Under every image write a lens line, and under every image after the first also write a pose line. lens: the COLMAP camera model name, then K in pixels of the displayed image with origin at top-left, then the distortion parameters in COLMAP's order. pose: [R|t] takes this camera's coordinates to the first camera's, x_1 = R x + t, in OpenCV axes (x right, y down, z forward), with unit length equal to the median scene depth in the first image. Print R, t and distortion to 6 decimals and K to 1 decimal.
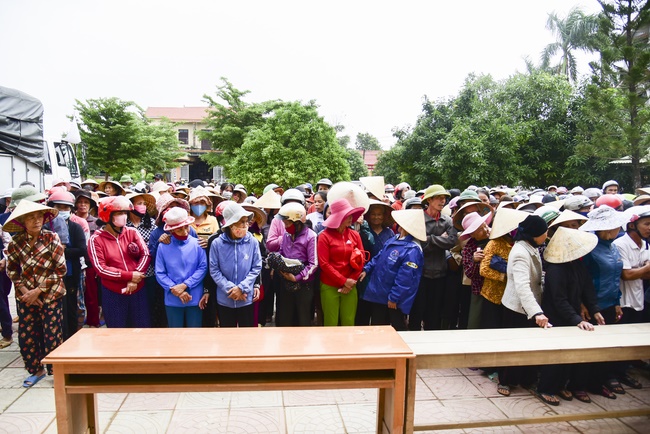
lens RADIAL K [[454.6, 0, 325.0], [0, 454.6, 217.0], [0, 0, 1]] dist [-0.005333, -0.000129]
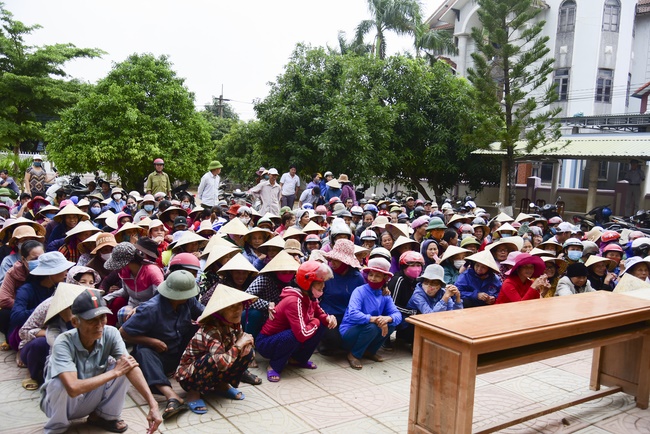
lens RADIAL K [[566.4, 0, 325.0], [0, 566.4, 217.0], [0, 0, 1]] dist [0.000523, 0.008964]
pose [[0.879172, -0.011947, 0.476355, -0.260782], [0.004346, 0.999845, 0.017055, 0.004626], [-0.476485, -0.012924, 0.879087, 0.016495]]
